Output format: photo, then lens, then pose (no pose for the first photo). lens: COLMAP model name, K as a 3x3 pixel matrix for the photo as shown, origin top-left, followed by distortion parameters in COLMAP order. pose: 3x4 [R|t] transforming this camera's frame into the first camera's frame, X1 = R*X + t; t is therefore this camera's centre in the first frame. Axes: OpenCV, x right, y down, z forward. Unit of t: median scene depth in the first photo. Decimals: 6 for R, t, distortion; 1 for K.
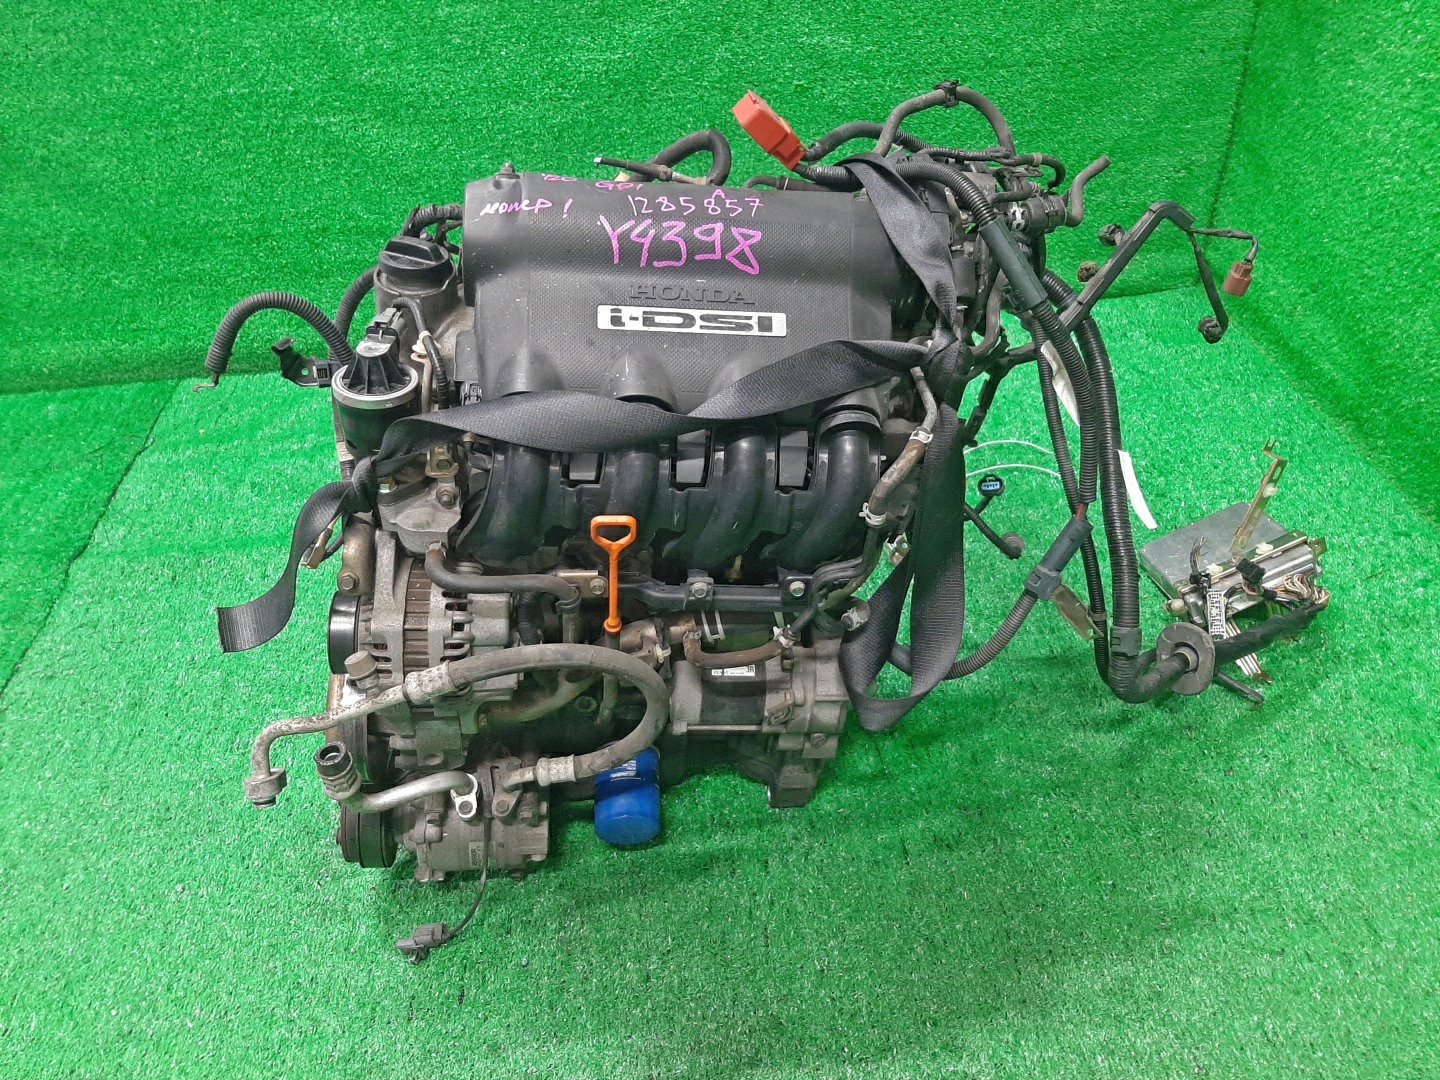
lens RADIAL K [[1123.9, 0, 720.0], [0, 1123.9, 540.0], [0, 0, 1]] dist [0.013361, -0.000235]
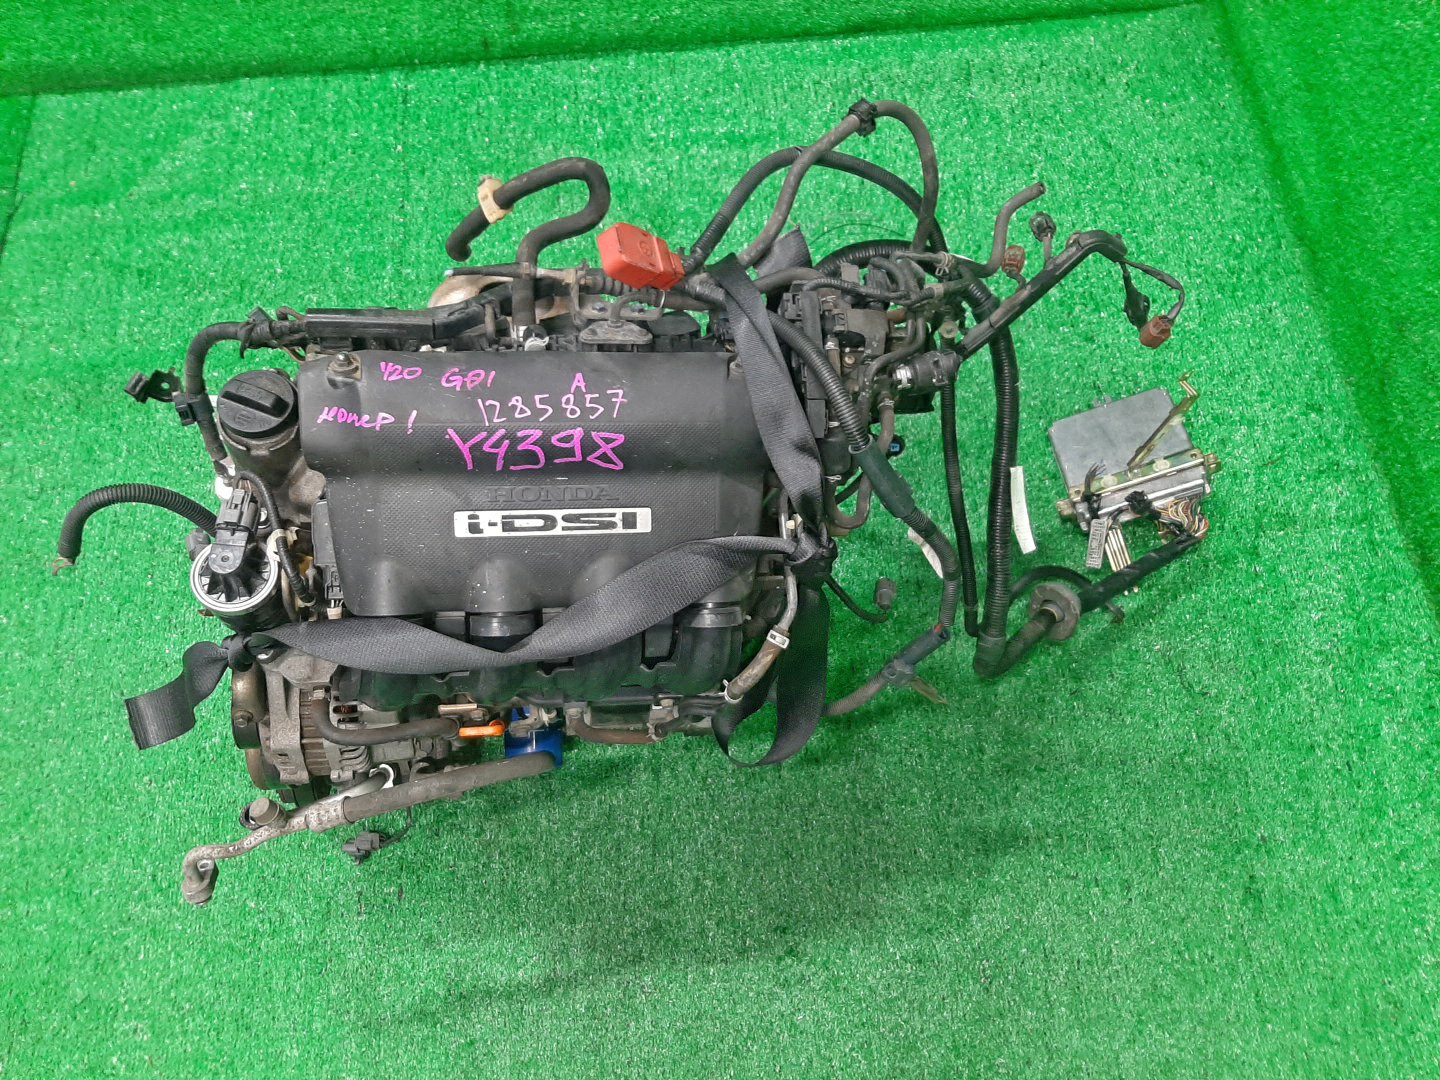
lens RADIAL K [[1112.4, 0, 720.0], [0, 1112.4, 540.0], [0, 0, 1]] dist [0.044913, -0.056189]
pose [[0.999431, 0.017350, 0.028934, 0.091710], [-0.028860, 0.883846, 0.466887, -0.634254], [-0.017473, -0.467456, 0.883844, 0.134069]]
